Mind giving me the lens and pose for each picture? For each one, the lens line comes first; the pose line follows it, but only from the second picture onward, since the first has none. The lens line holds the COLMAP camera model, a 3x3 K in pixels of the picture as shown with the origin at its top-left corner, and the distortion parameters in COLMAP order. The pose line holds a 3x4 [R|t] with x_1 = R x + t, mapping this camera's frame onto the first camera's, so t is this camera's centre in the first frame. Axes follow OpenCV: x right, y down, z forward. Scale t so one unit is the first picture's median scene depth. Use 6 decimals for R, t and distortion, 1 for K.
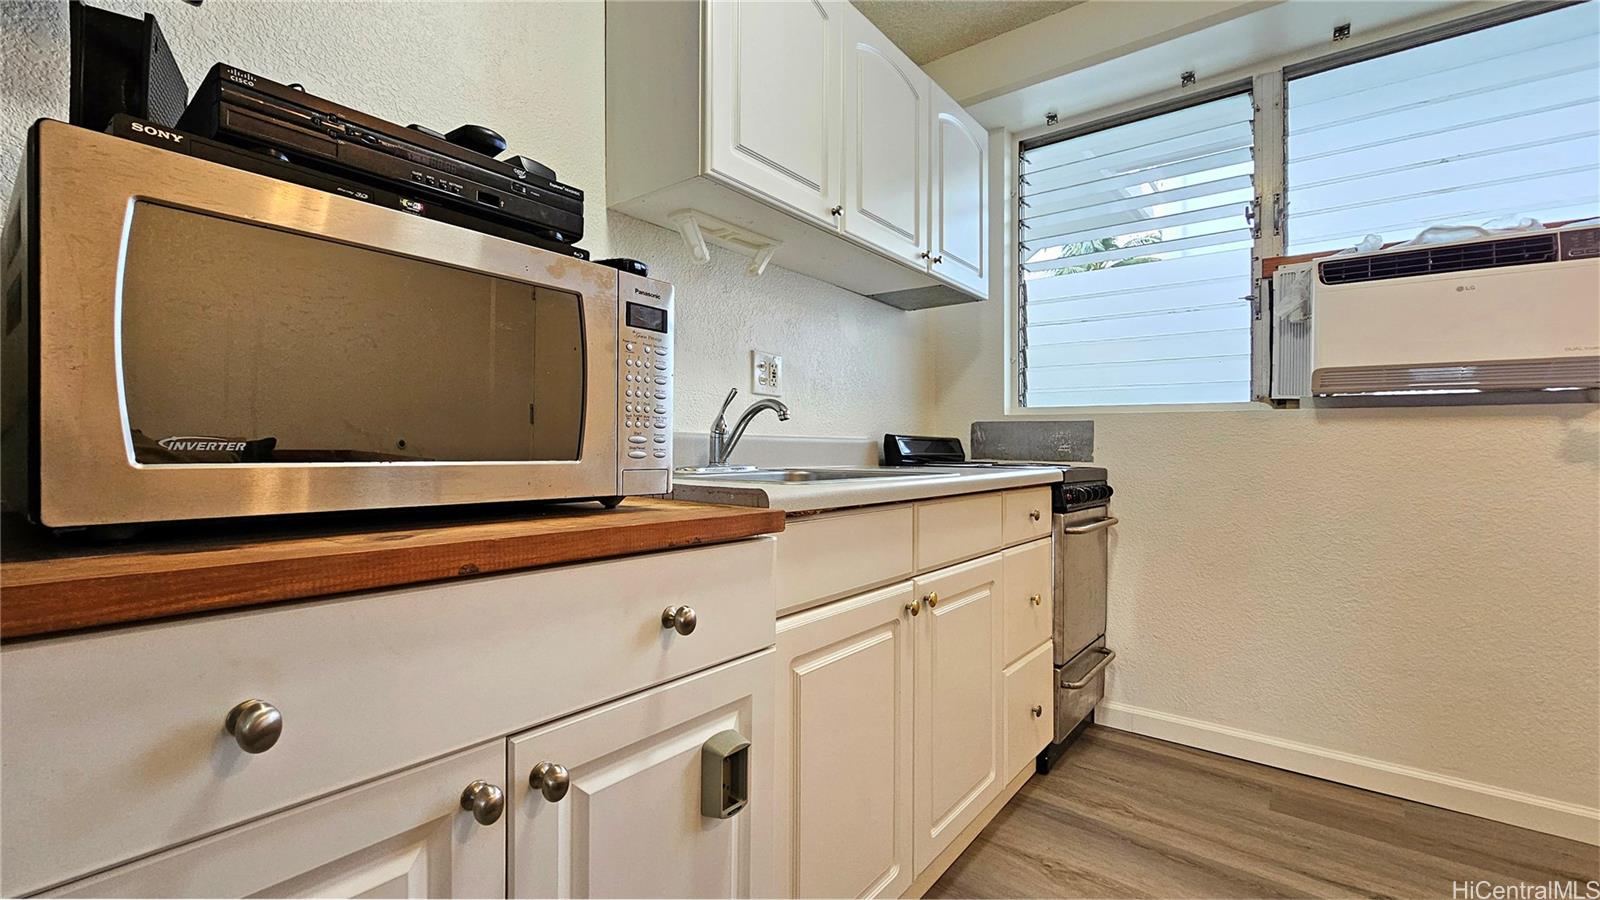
lens RADIAL K [[658.6, 0, 804.2], [0, 658.6, 449.0], [0, 0, 1]] dist [-0.000828, -0.000139]
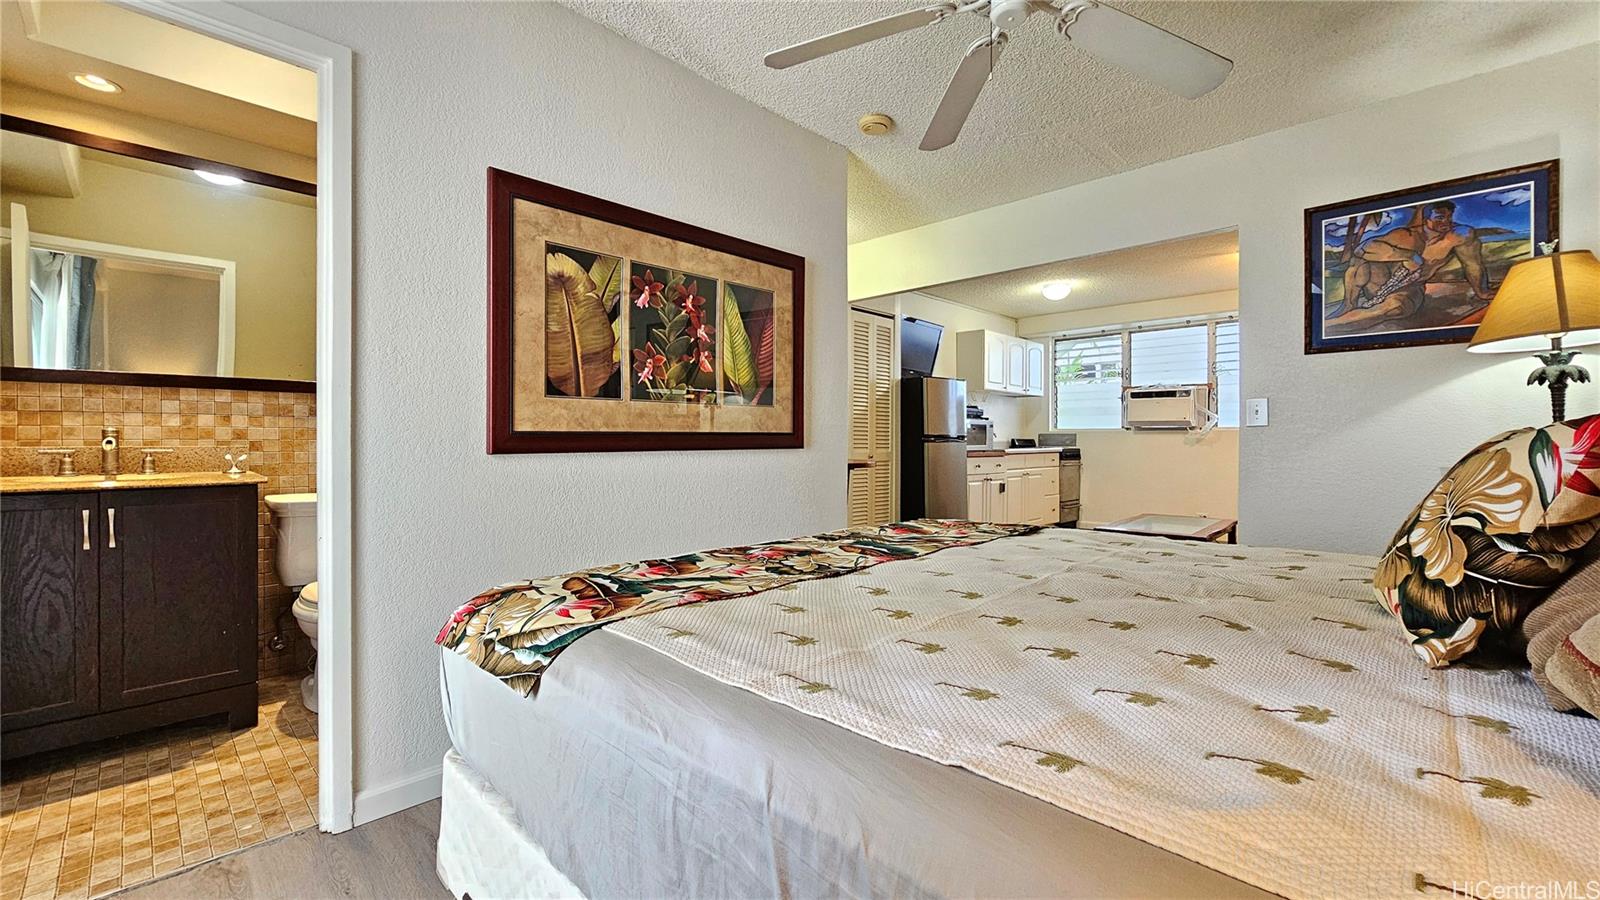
lens RADIAL K [[658.6, 0, 804.2], [0, 658.6, 449.0], [0, 0, 1]] dist [-0.000828, -0.000139]
pose [[0.994207, -0.013508, -0.106631, -0.647338], [0.014268, 0.999878, 0.006367, -0.007421], [0.106532, -0.007852, 0.994278, -2.781328]]
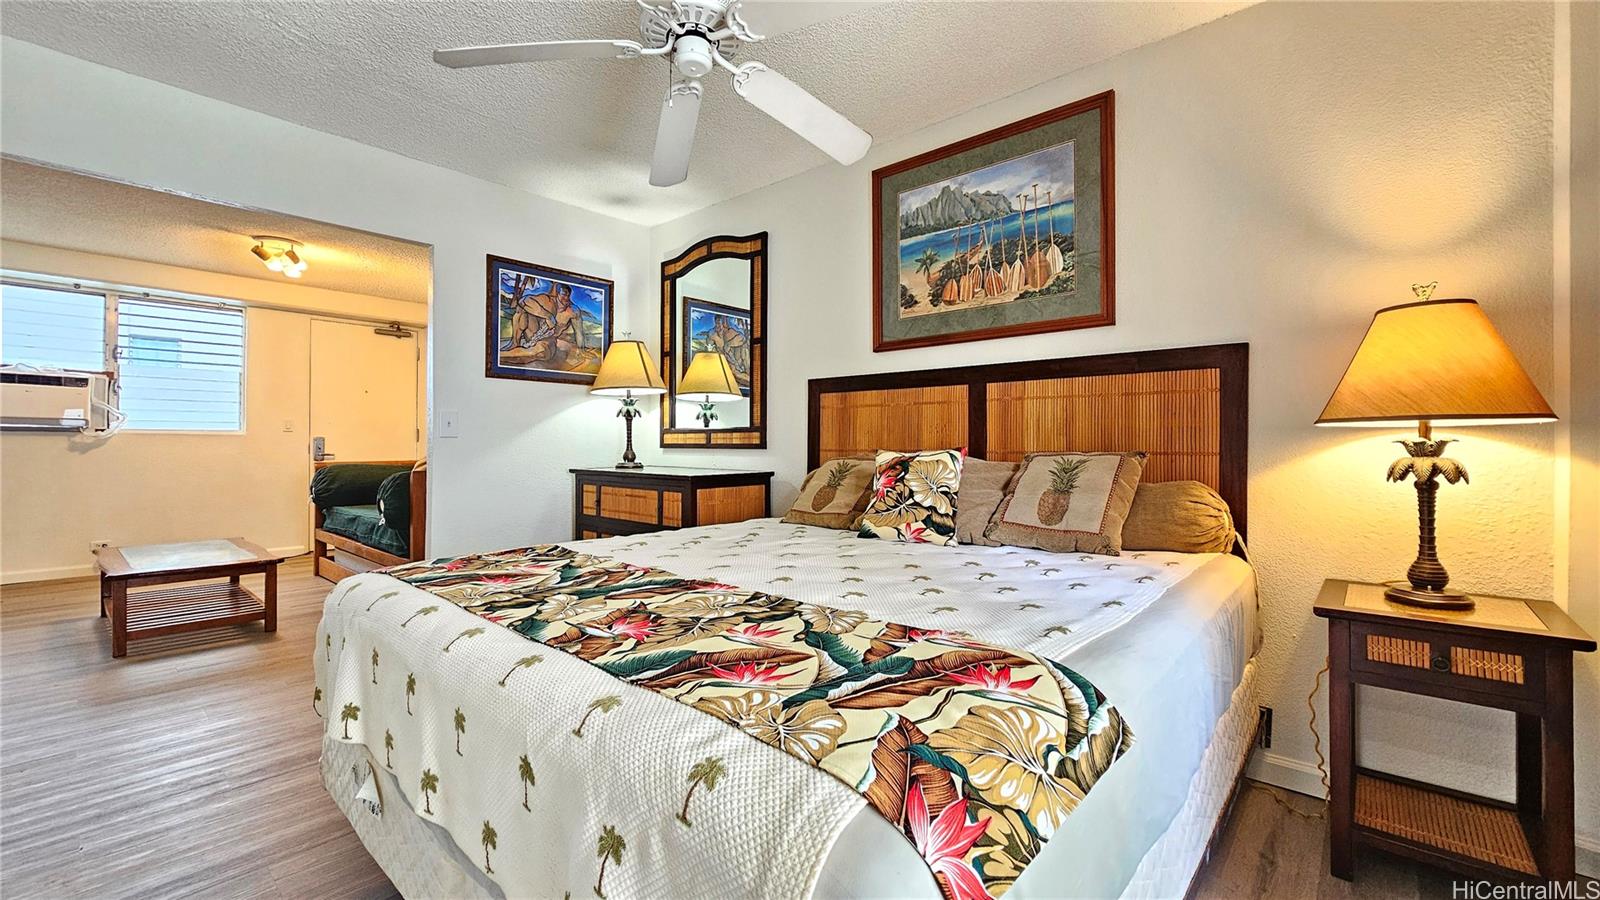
lens RADIAL K [[658.6, 0, 804.2], [0, 658.6, 449.0], [0, 0, 1]] dist [-0.000828, -0.000139]
pose [[0.044807, -0.019153, 0.998812, -1.427919], [-0.000229, 0.999816, 0.019183, -0.040747], [-0.998996, -0.001088, 0.044795, -2.062385]]
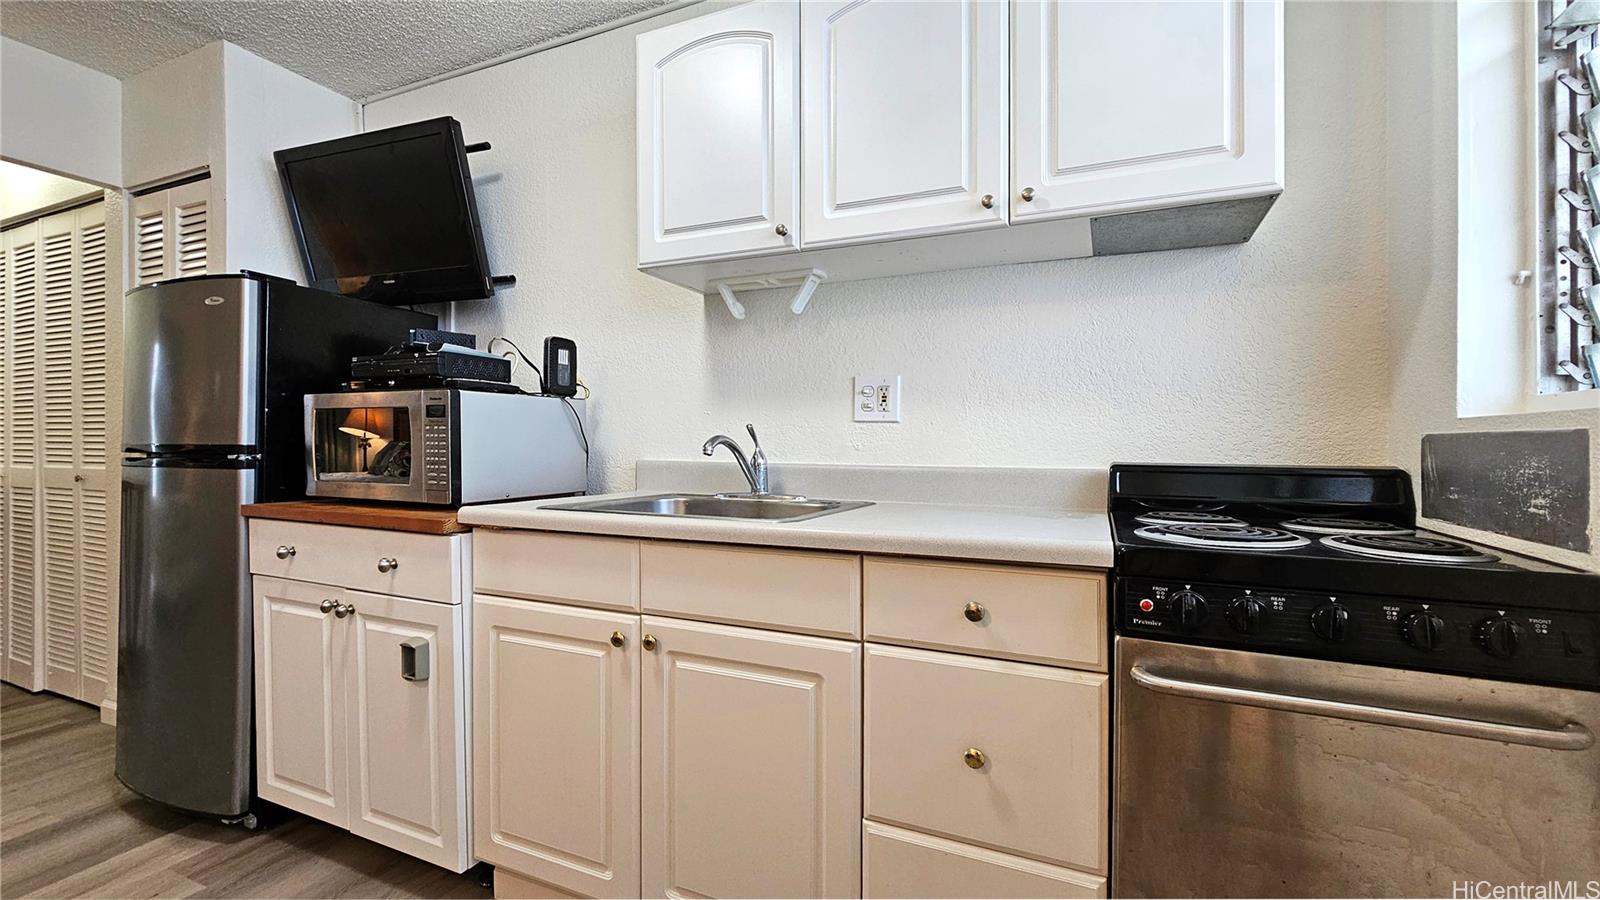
lens RADIAL K [[658.6, 0, 804.2], [0, 658.6, 449.0], [0, 0, 1]] dist [-0.000828, -0.000139]
pose [[0.262220, -0.008206, -0.964973, 0.806567], [-0.005570, 0.999934, -0.010016, -0.032244], [0.964992, 0.008001, 0.262157, 0.653499]]
